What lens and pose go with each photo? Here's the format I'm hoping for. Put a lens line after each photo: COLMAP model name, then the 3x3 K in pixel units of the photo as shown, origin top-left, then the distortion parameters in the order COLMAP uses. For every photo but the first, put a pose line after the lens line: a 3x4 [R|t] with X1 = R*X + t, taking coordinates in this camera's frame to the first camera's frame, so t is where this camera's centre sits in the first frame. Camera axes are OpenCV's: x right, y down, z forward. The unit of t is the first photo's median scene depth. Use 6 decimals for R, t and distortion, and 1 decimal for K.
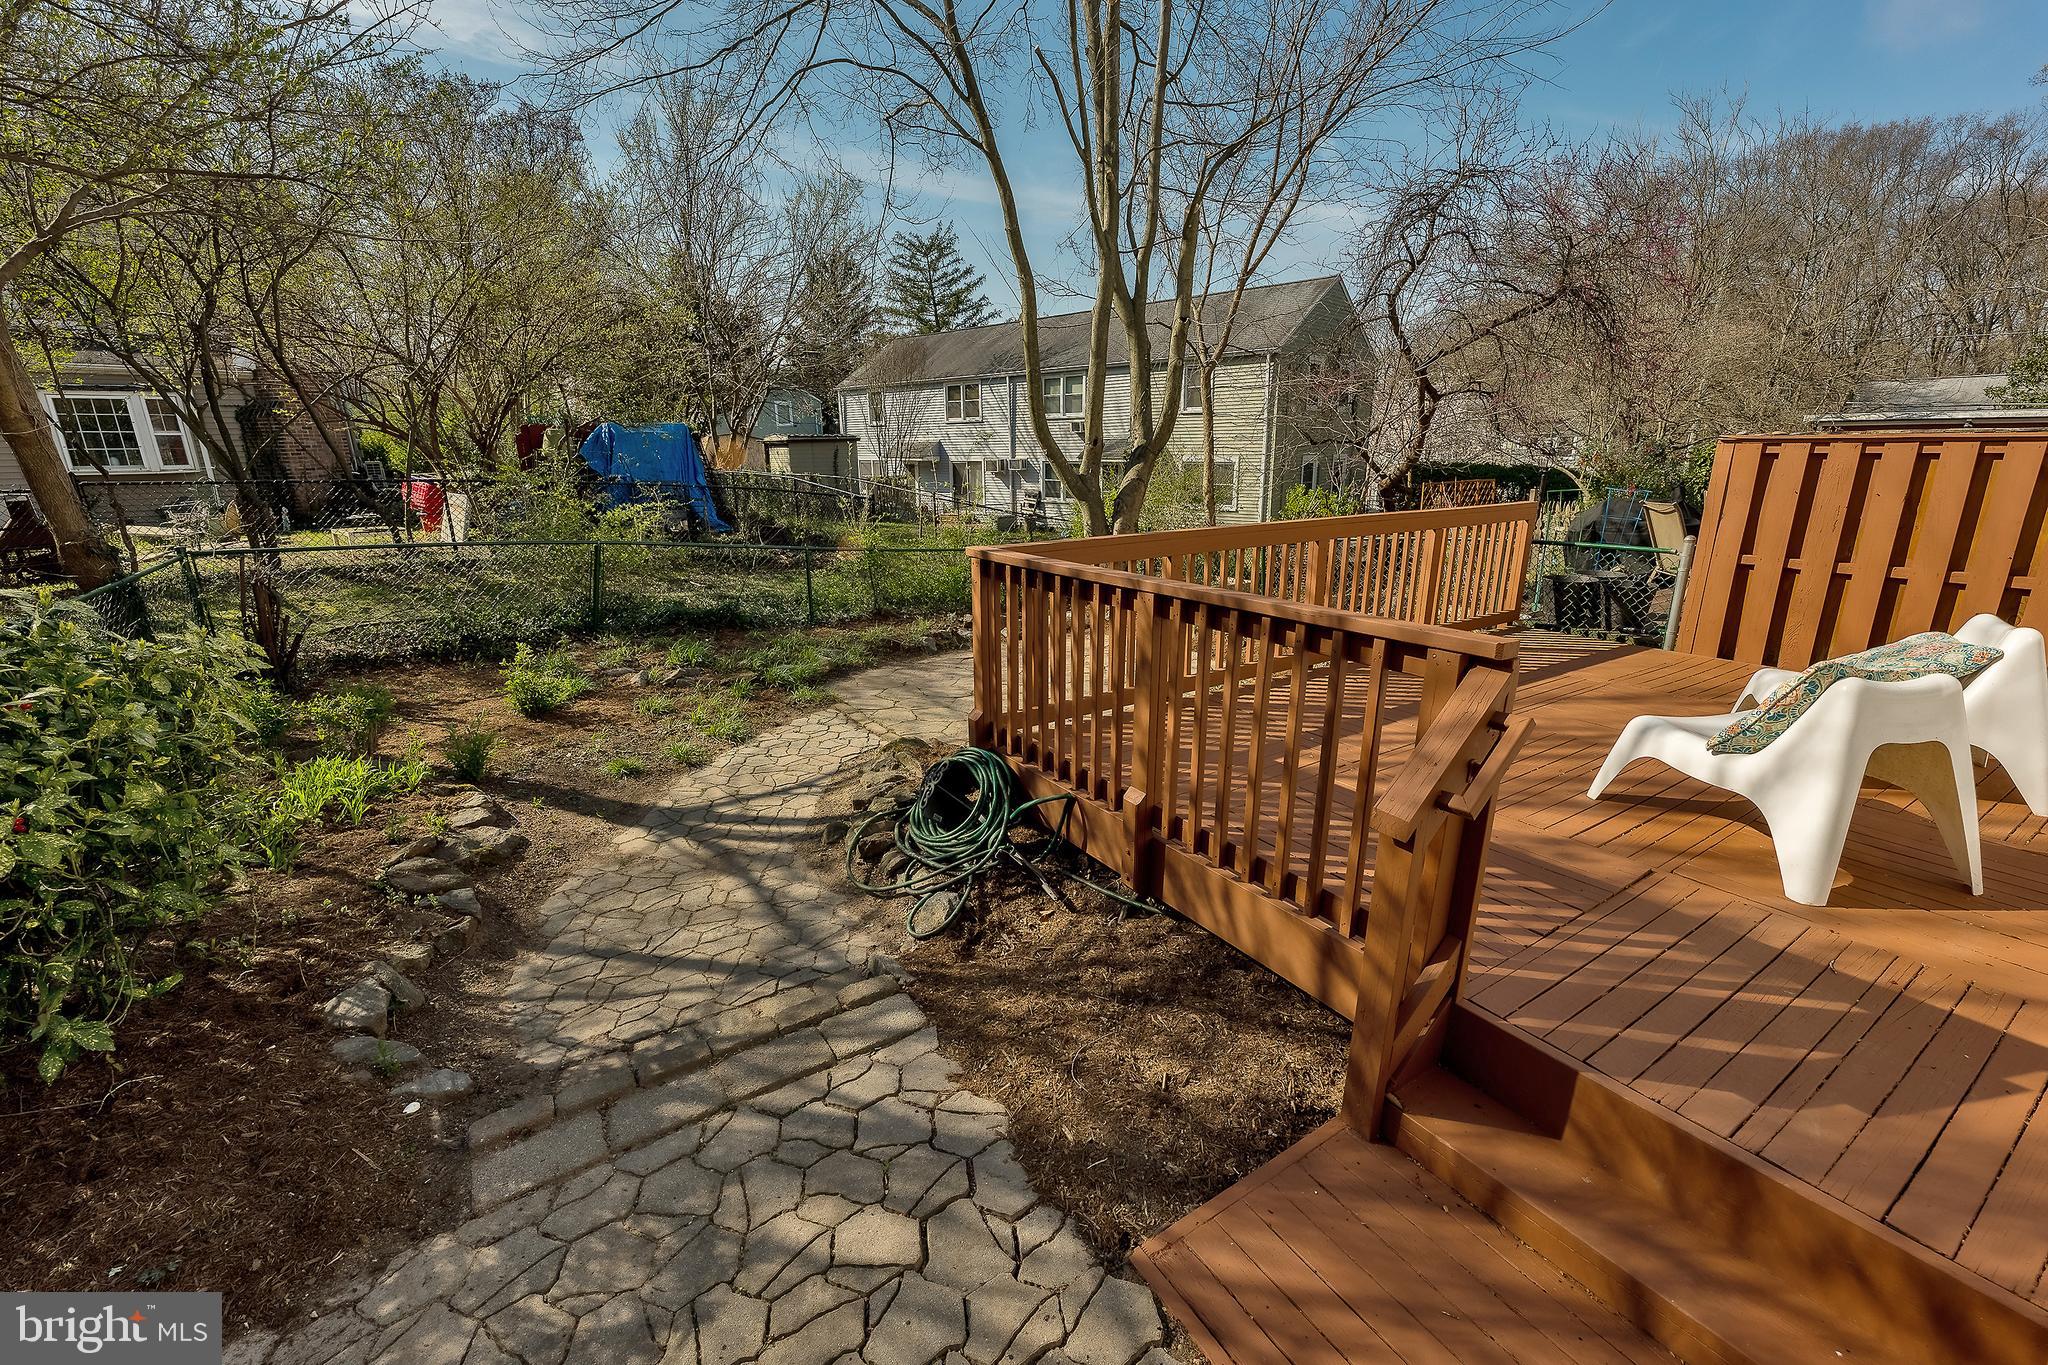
lens RADIAL K [[833.5, 0, 1023.6], [0, 833.5, 682.6], [0, 0, 1]] dist [0.001424, 0.000192]
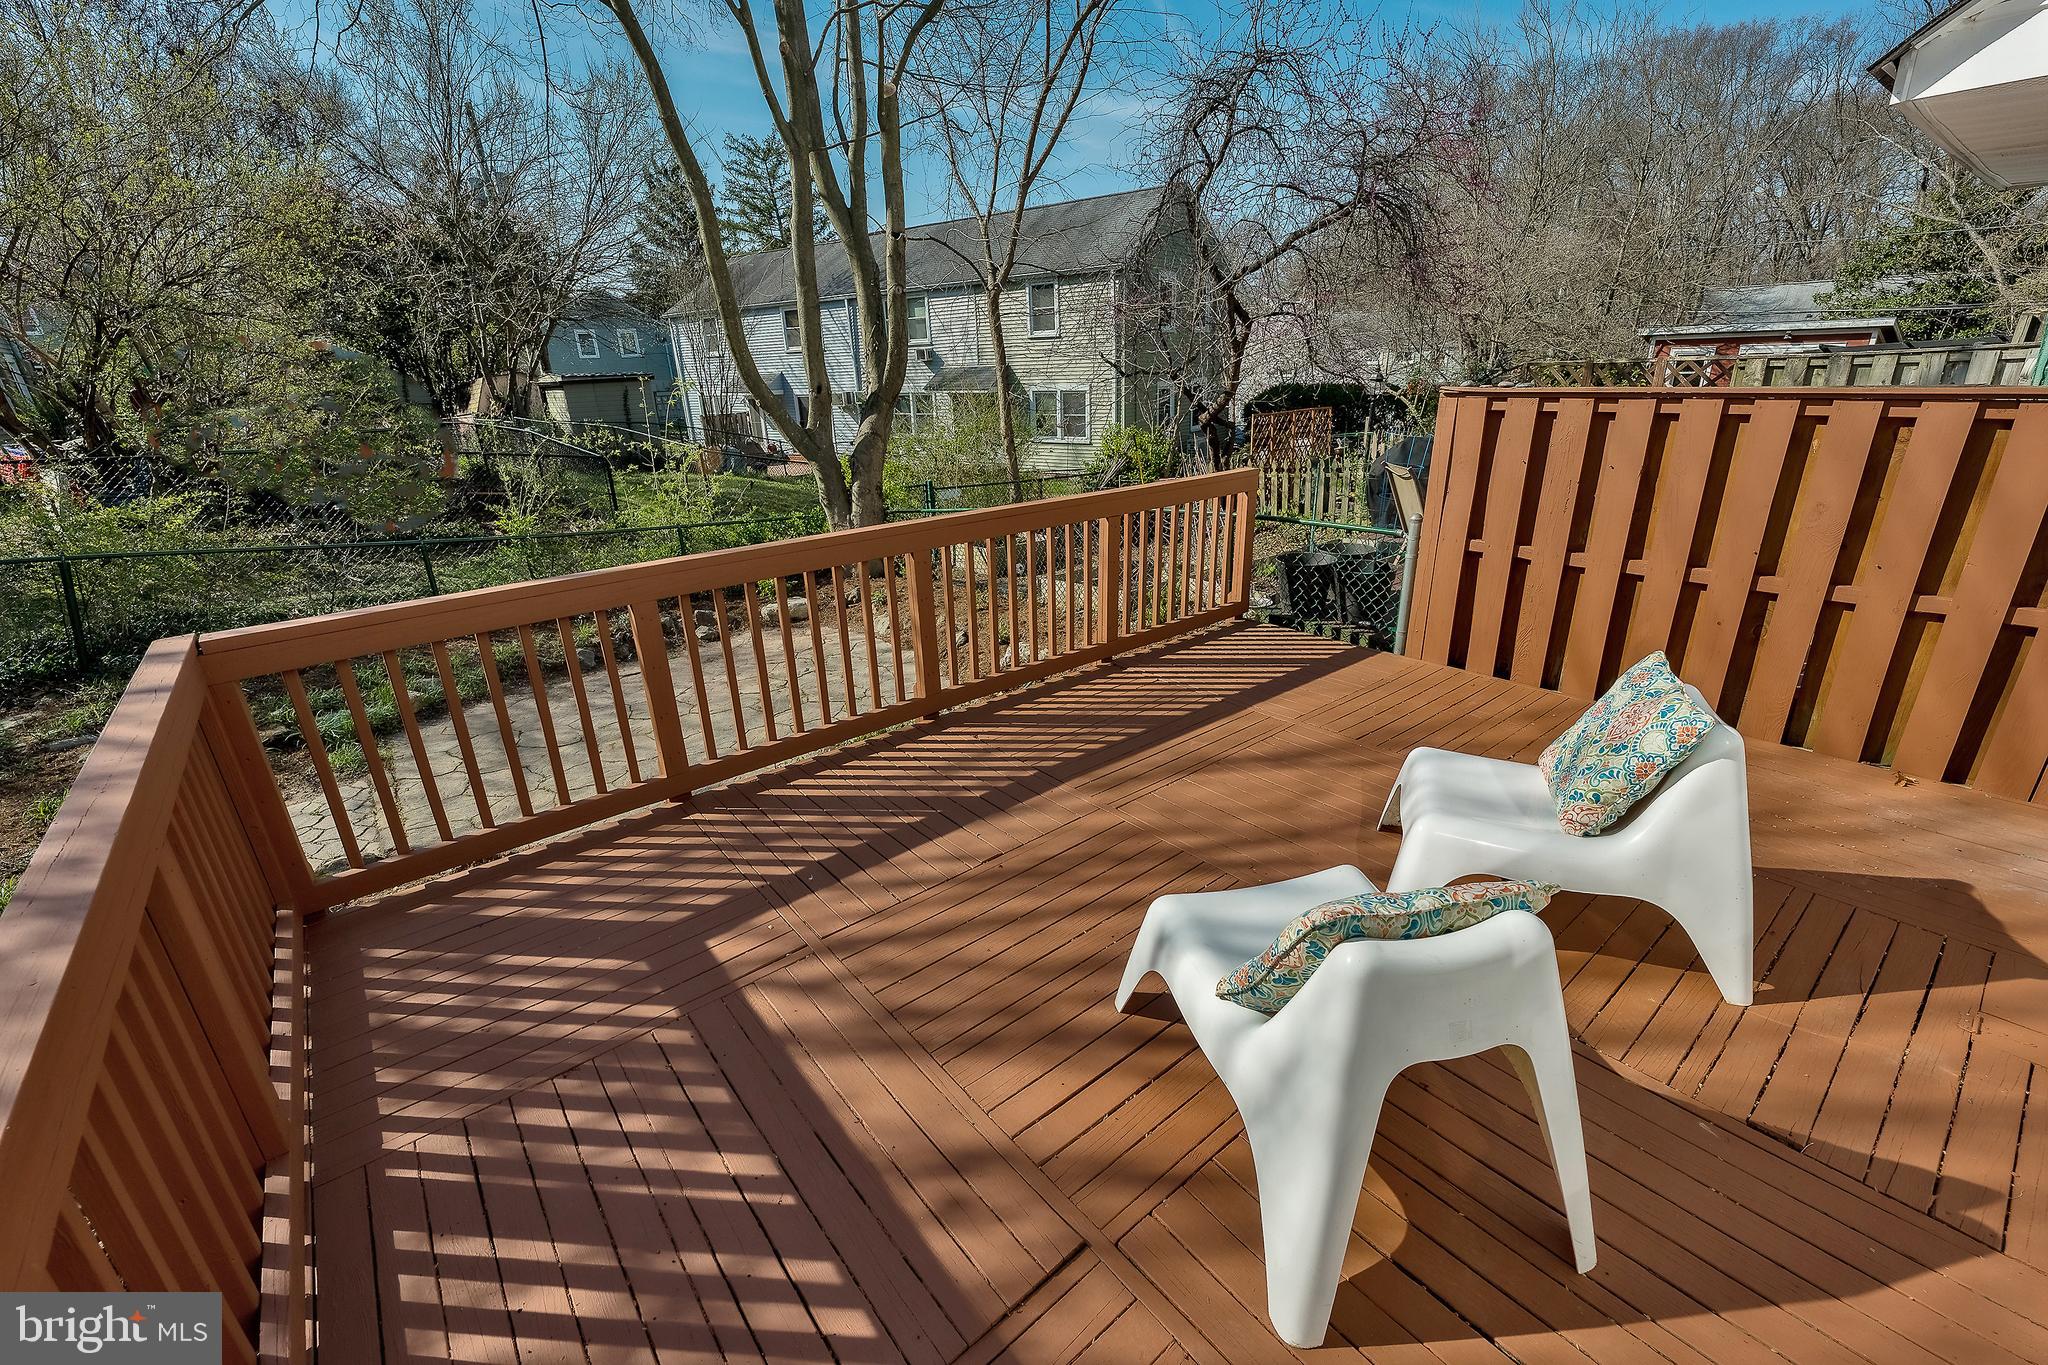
lens RADIAL K [[833.5, 0, 1024.0], [0, 833.5, 683.5], [0, 0, 1]] dist [0.001424, 0.000192]
pose [[0.993447, -0.060917, 0.096703, 0.148441], [0.052493, 0.994791, 0.087383, -0.045661], [-0.101523, -0.081734, 0.991470, 0.102447]]
